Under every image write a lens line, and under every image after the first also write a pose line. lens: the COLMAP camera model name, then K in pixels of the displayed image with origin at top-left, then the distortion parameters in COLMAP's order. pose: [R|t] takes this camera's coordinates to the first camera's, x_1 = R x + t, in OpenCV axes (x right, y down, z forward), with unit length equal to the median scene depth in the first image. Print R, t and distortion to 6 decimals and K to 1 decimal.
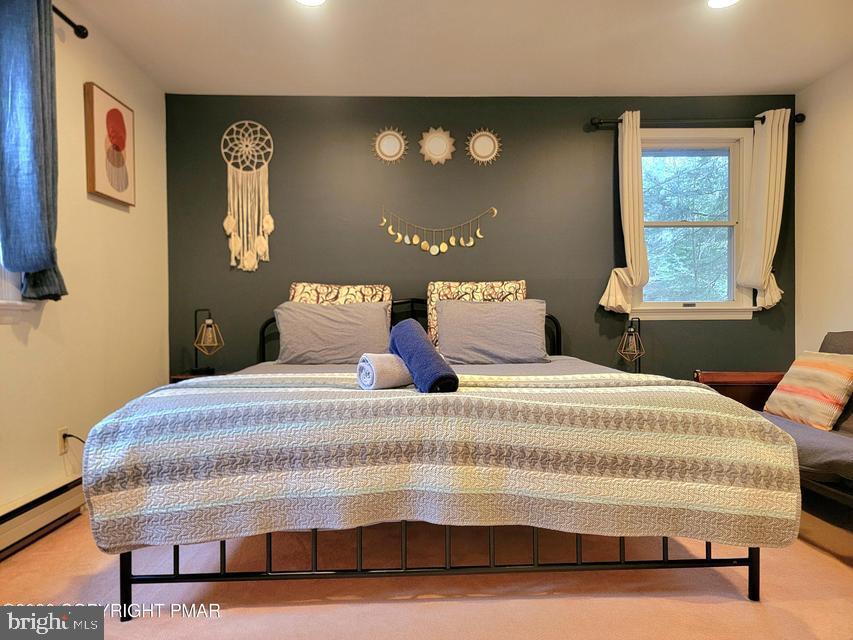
lens RADIAL K [[599.9, 0, 428.5], [0, 599.9, 322.8], [0, 0, 1]] dist [0.062677, -0.046352]
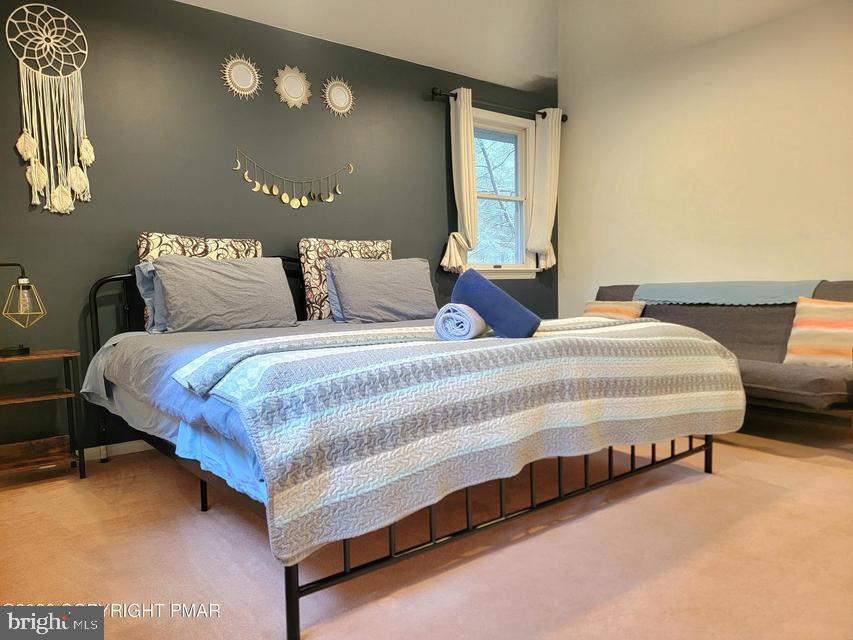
lens RADIAL K [[599.9, 0, 426.8], [0, 599.9, 323.0], [0, 0, 1]] dist [0.062677, -0.046352]
pose [[0.817709, -0.045074, 0.573864, -0.377948], [0.018314, 0.998462, 0.052328, 0.017317], [-0.575340, -0.032279, 0.817277, 0.133107]]
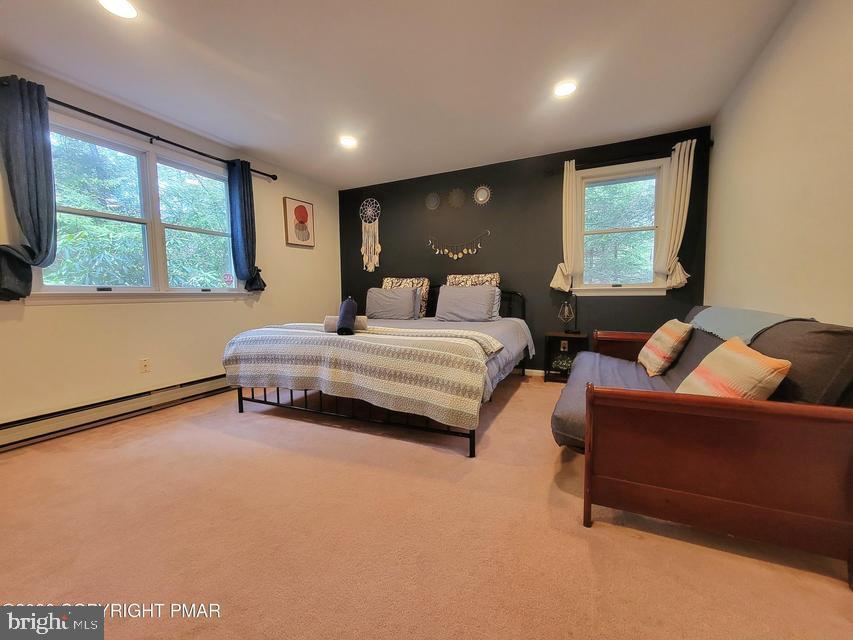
lens RADIAL K [[353.2, 0, 427.7], [0, 353.2, 313.2], [0, 0, 1]] dist [-0.004612, 0.001144]
pose [[0.884719, 0.022575, -0.465578, 0.451782], [0.006319, 0.998154, 0.060406, -0.018617], [0.466082, -0.056385, 0.882943, 0.019938]]
